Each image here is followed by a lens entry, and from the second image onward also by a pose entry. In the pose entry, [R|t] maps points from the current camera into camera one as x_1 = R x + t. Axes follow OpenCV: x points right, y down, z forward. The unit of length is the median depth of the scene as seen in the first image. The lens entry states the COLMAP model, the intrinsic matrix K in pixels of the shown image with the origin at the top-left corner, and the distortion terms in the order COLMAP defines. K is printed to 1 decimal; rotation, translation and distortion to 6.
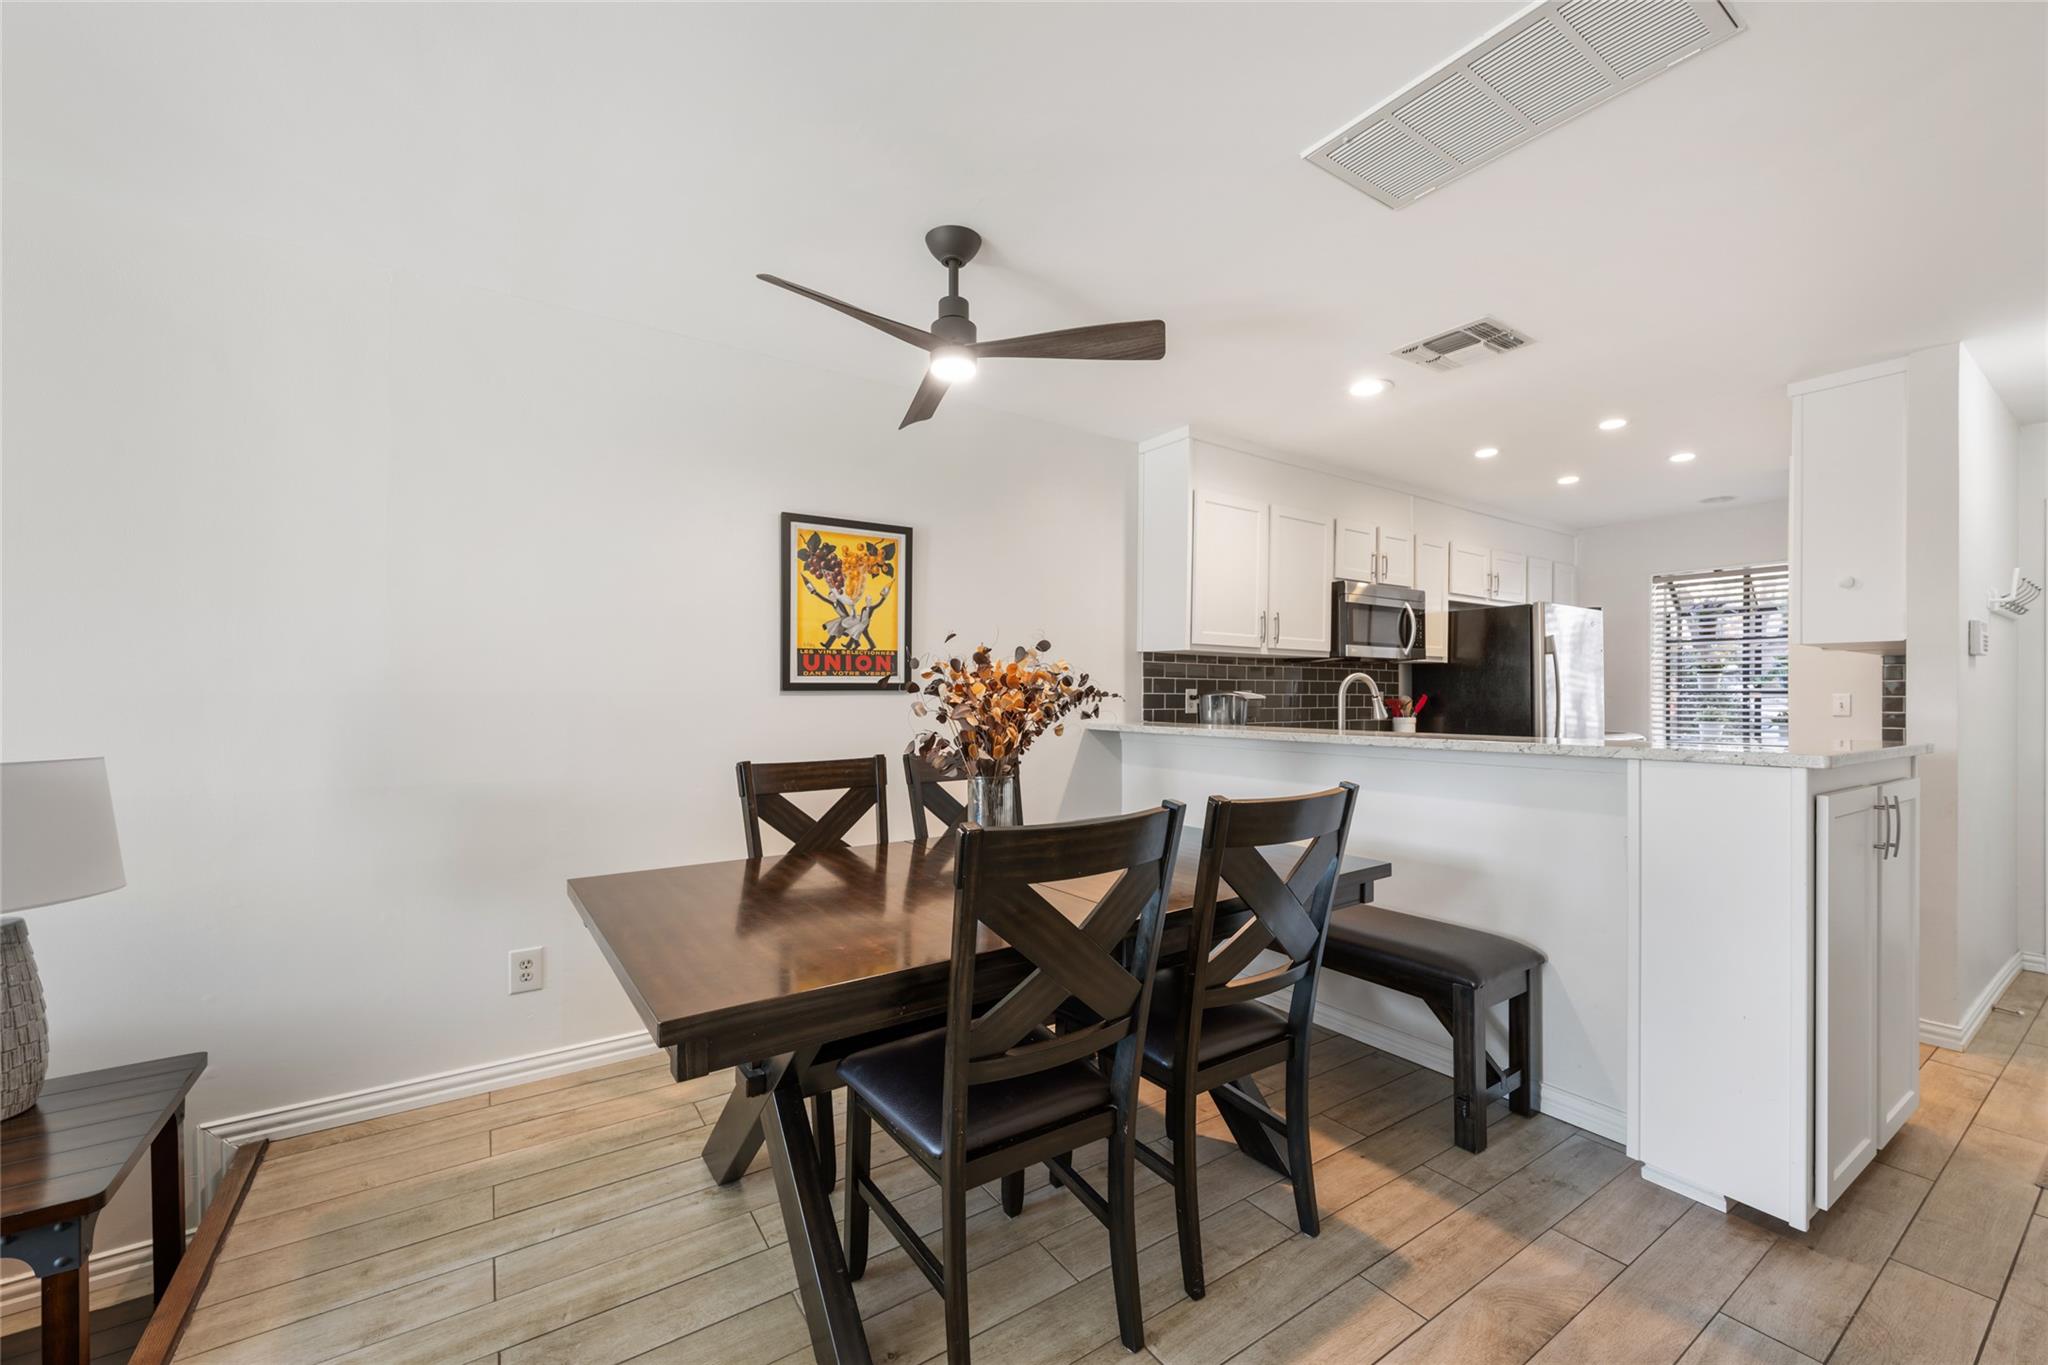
lens RADIAL K [[814.0, 0, 1015.9], [0, 814.0, 690.8], [0, 0, 1]] dist [-0.001332, 0.000398]
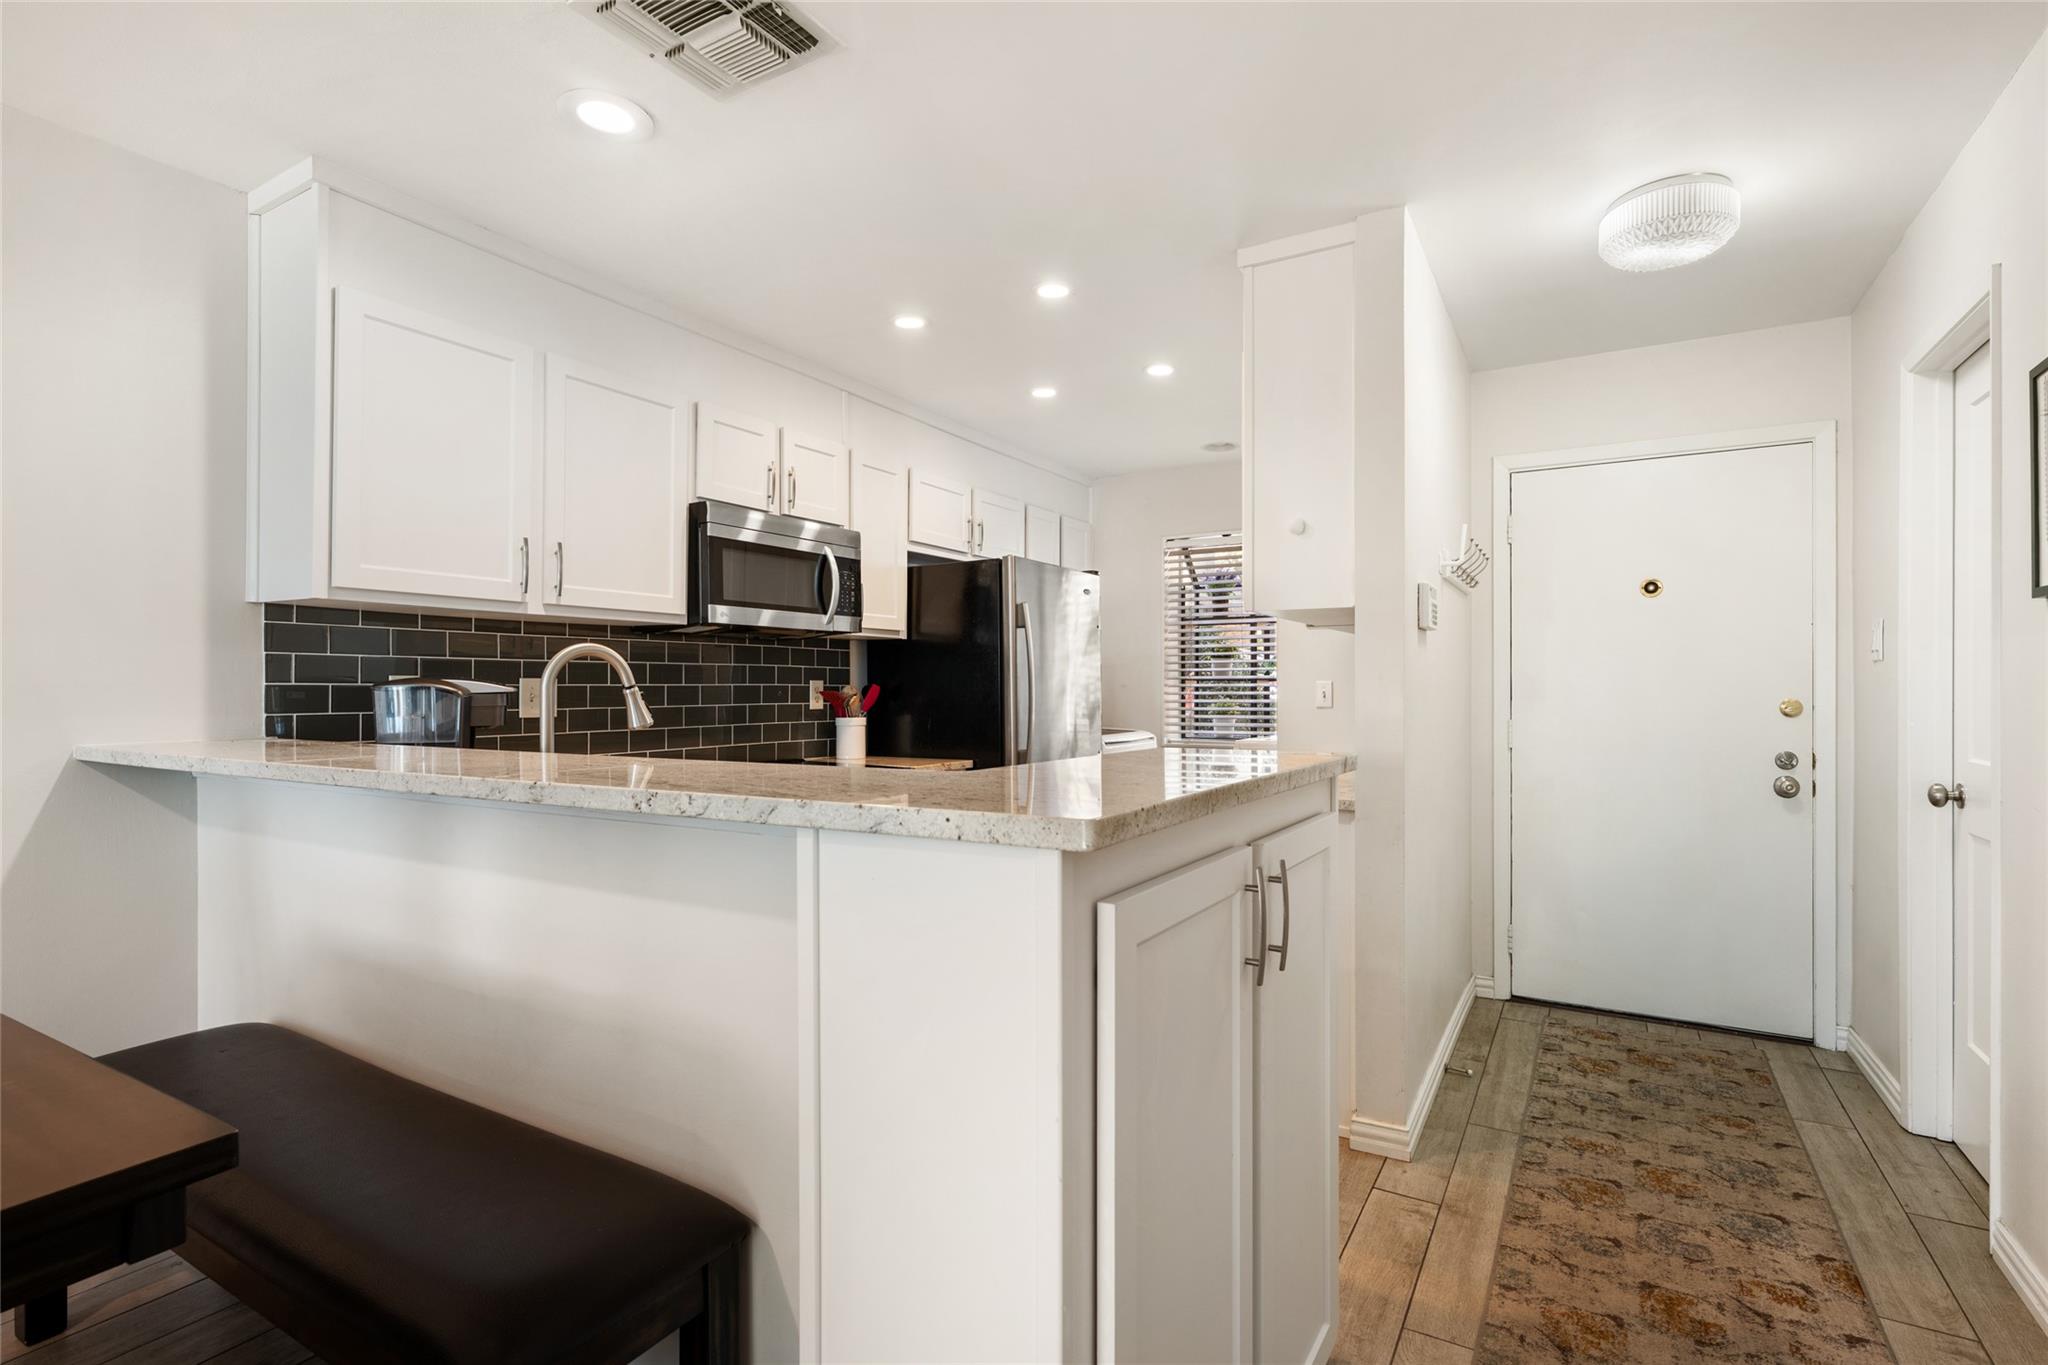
lens RADIAL K [[977.1, 0, 1024.0], [0, 977.1, 682.5], [0, 0, 1]] dist [-0.003396, 0.000051]
pose [[0.904350, -0.003455, 0.426778, 0.286707], [0.003144, 0.999994, 0.001433, 0.002469], [-0.426781, 0.000046, 0.904355, 0.211047]]
